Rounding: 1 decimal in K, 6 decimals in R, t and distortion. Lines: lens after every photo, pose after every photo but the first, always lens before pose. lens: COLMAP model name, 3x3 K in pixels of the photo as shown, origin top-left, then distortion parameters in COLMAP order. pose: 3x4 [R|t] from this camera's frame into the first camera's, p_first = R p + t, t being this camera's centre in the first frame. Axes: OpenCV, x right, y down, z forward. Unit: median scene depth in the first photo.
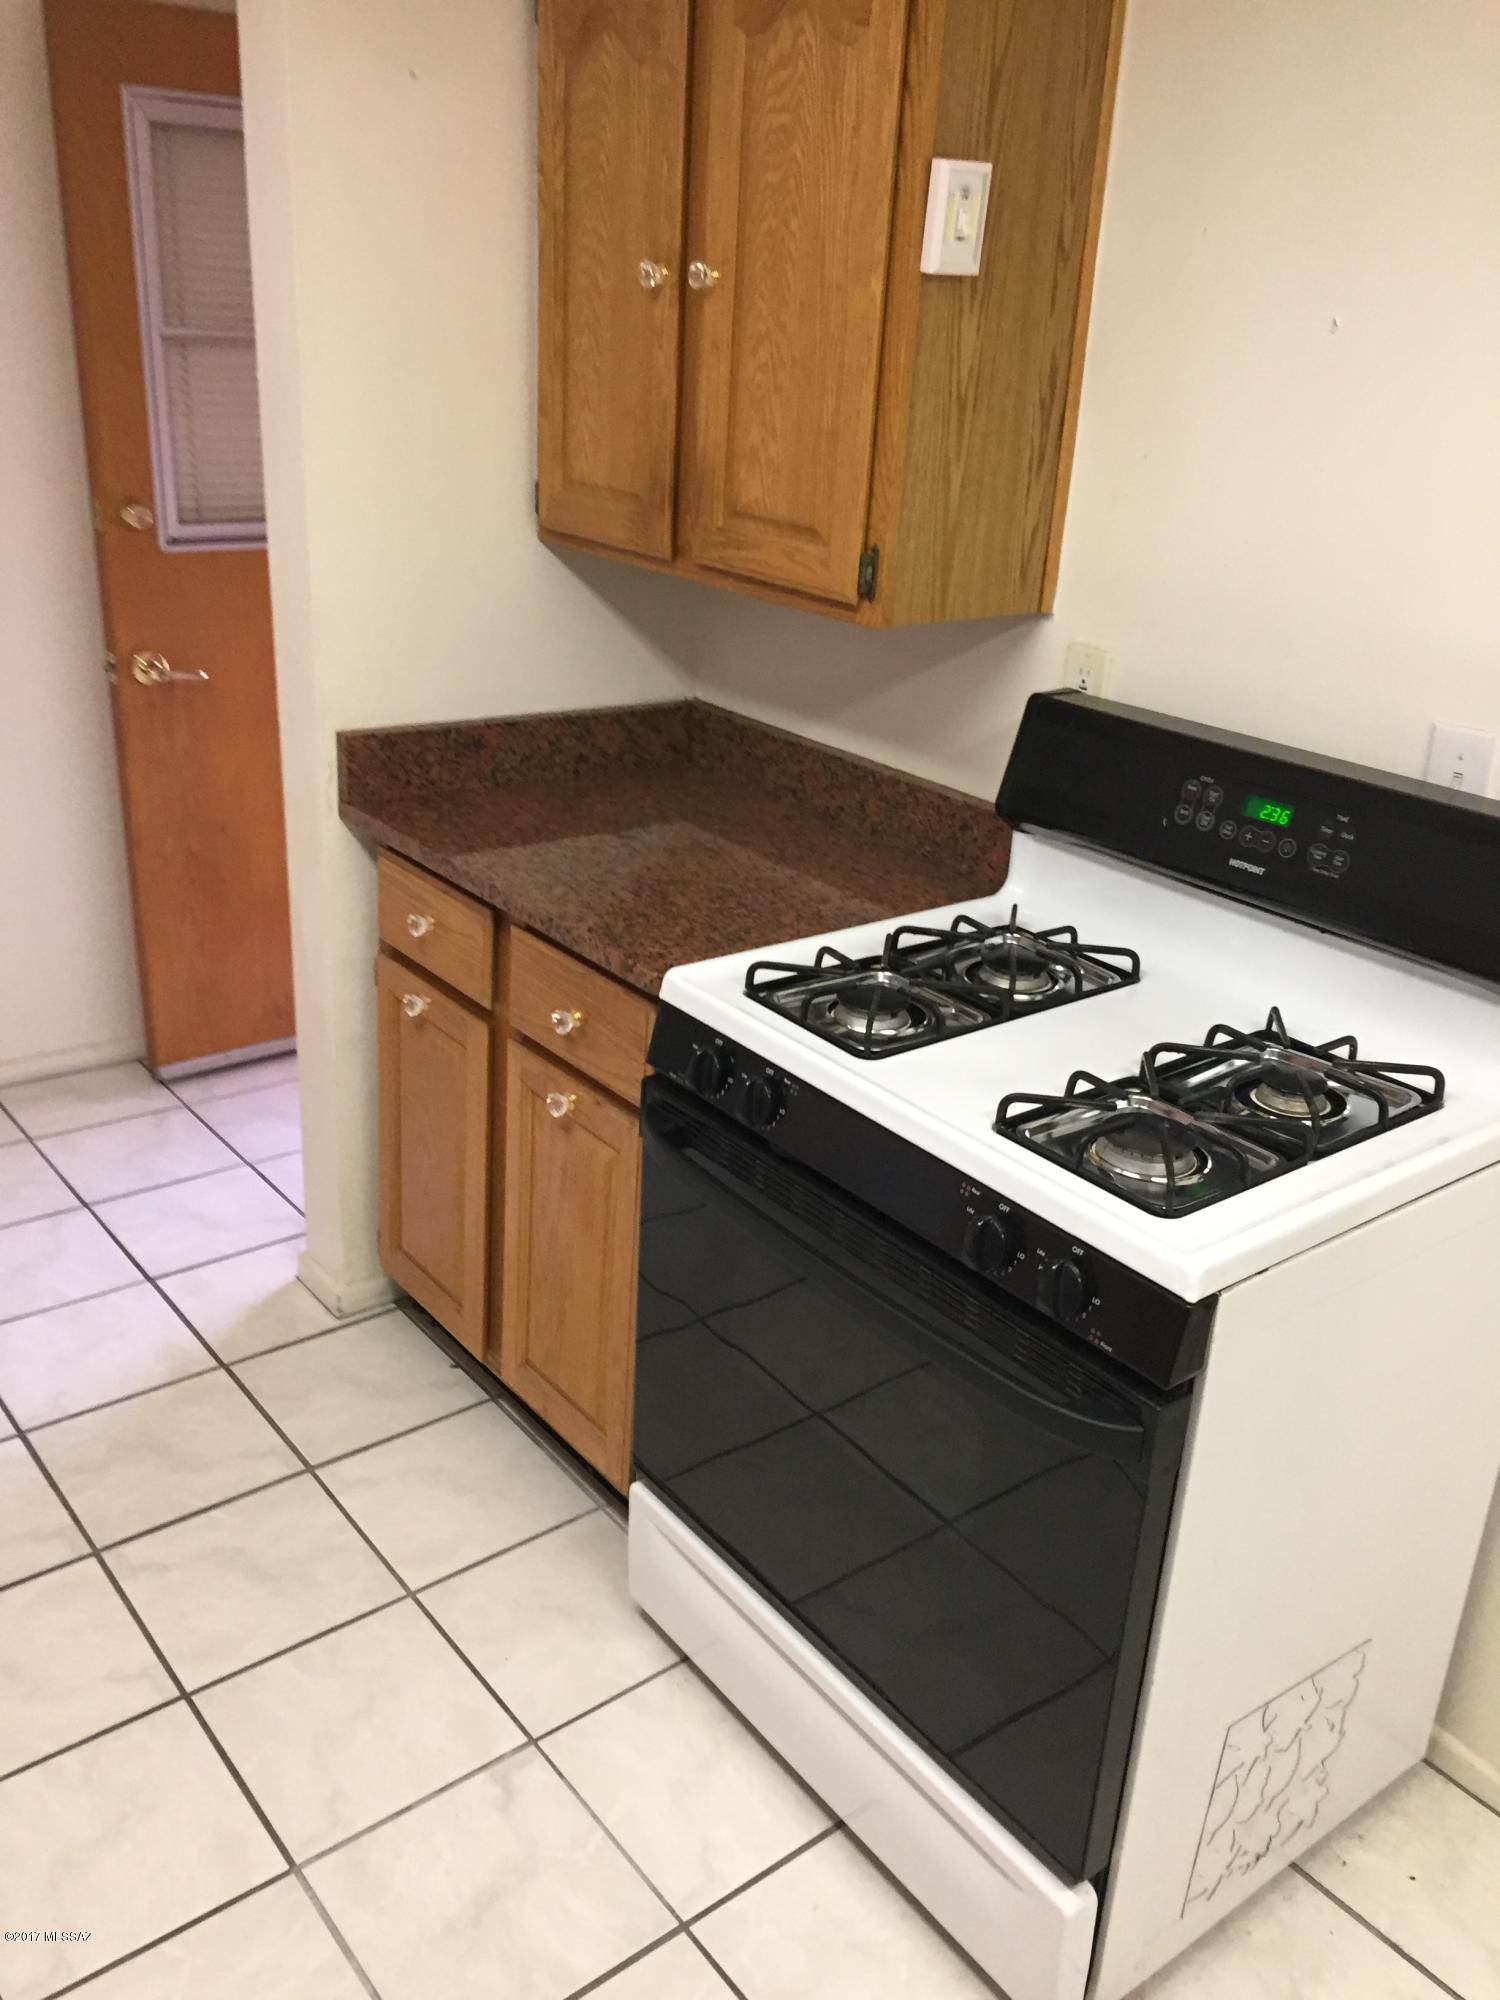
lens RADIAL K [[1690.4, 0, 757.2], [0, 1690.4, 1013.6], [0, 0, 1]] dist [0.070755, -0.084941]
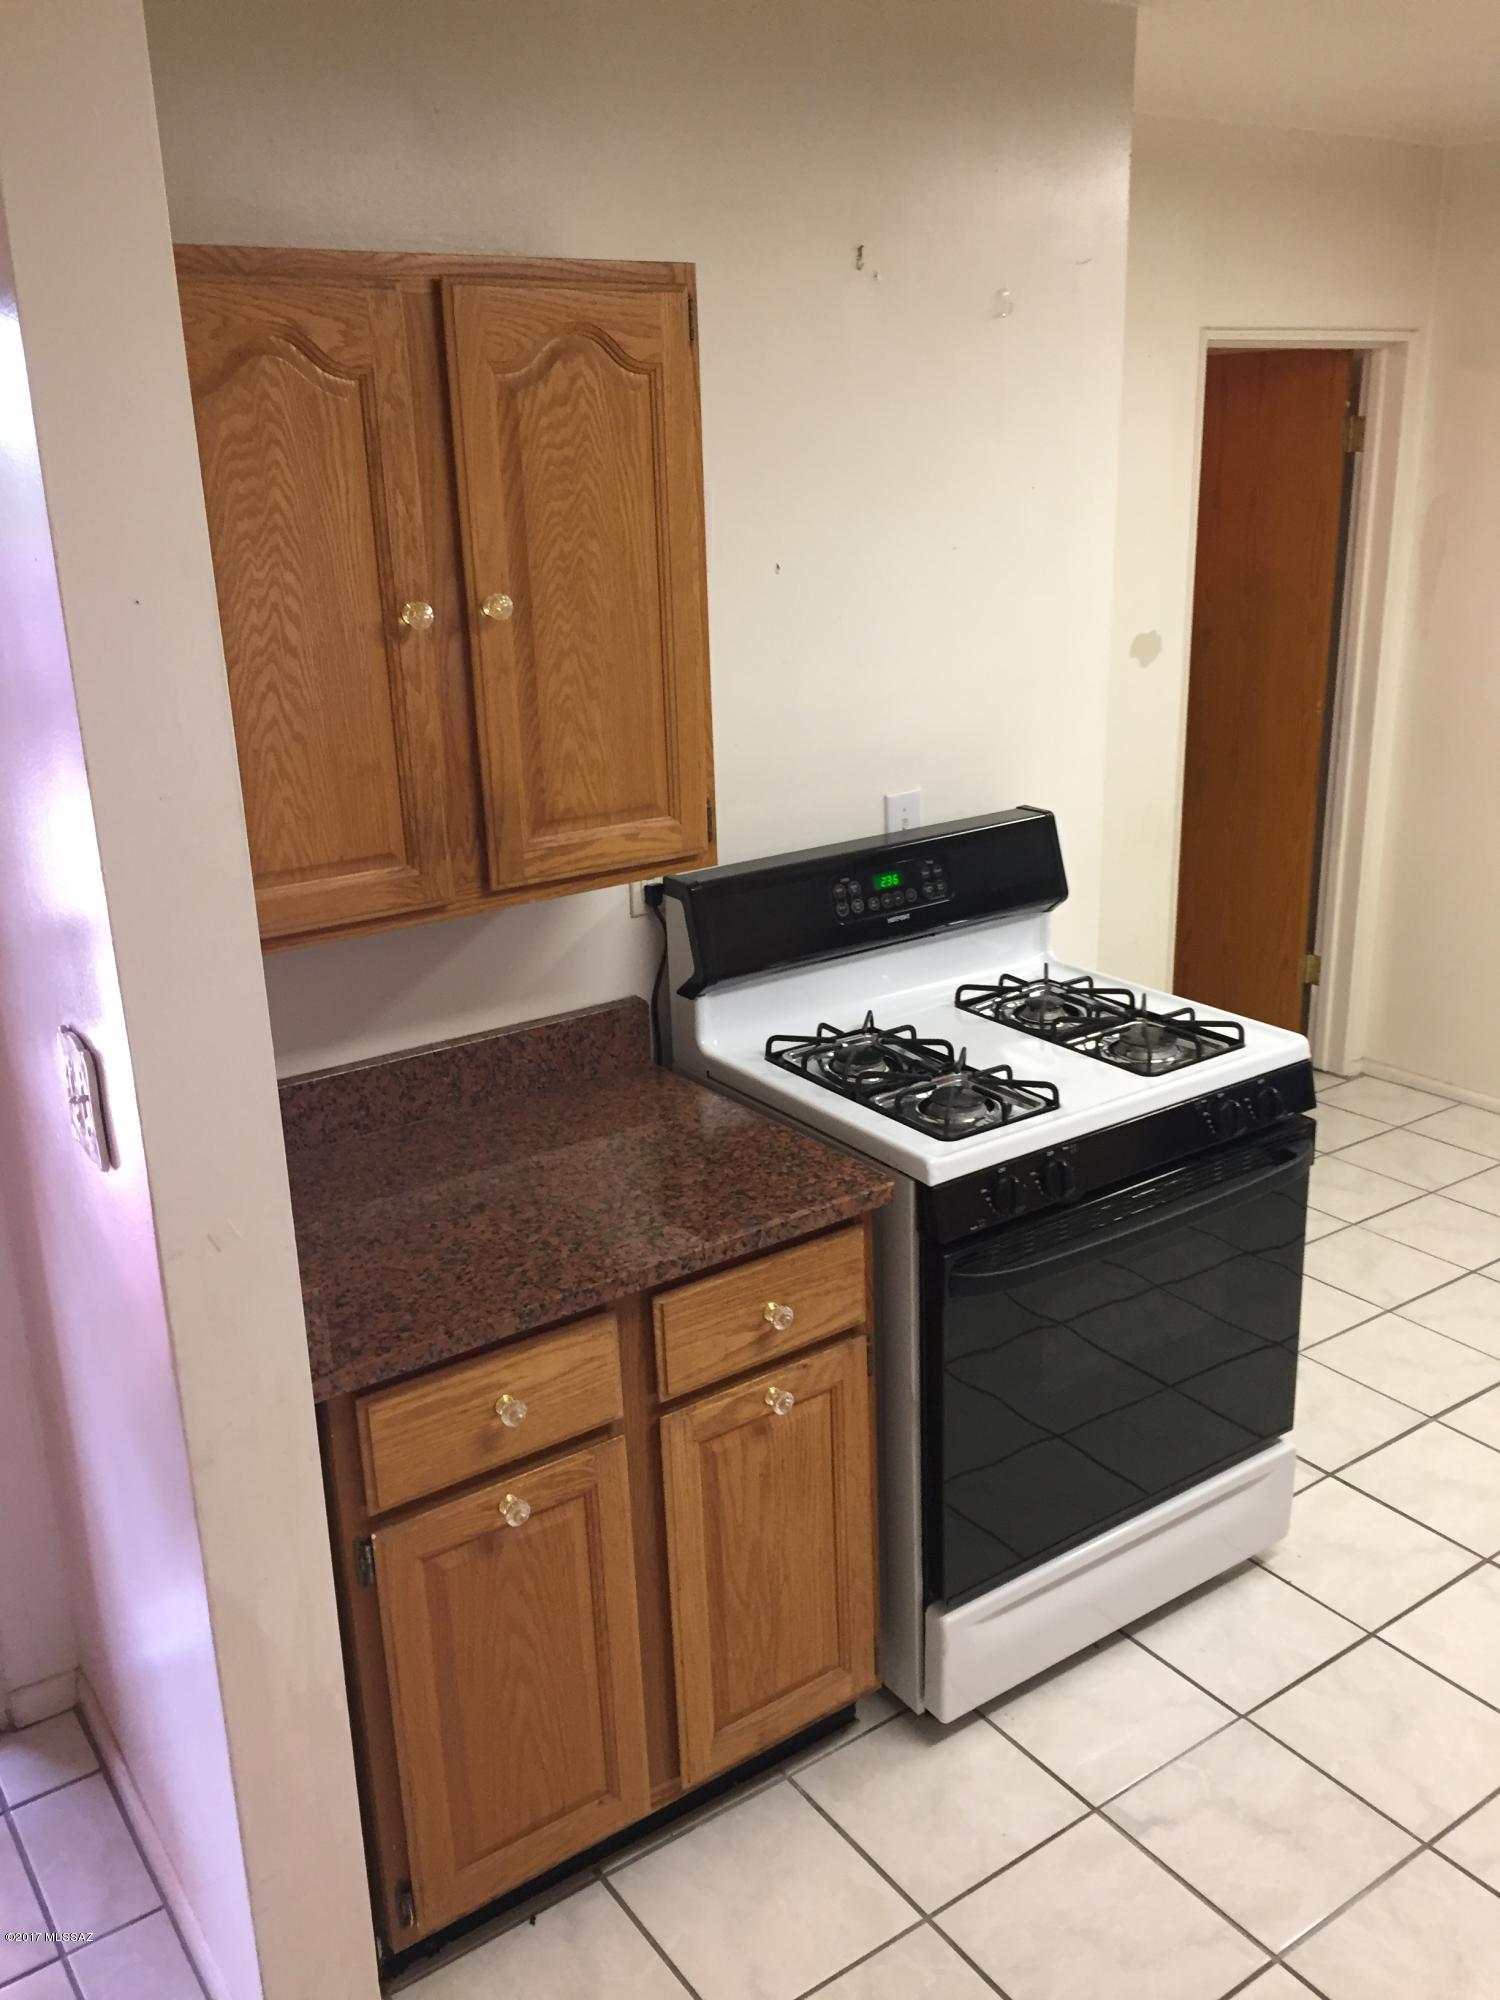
lens RADIAL K [[1690.4, 0, 750.9], [0, 1690.4, 1008.6], [0, 0, 1]] dist [0.070755, -0.084941]
pose [[0.062299, -0.371830, 0.926208, -1.045236], [0.423470, 0.850184, 0.312826, -0.504424], [-0.903766, 0.372732, 0.210425, 0.796411]]
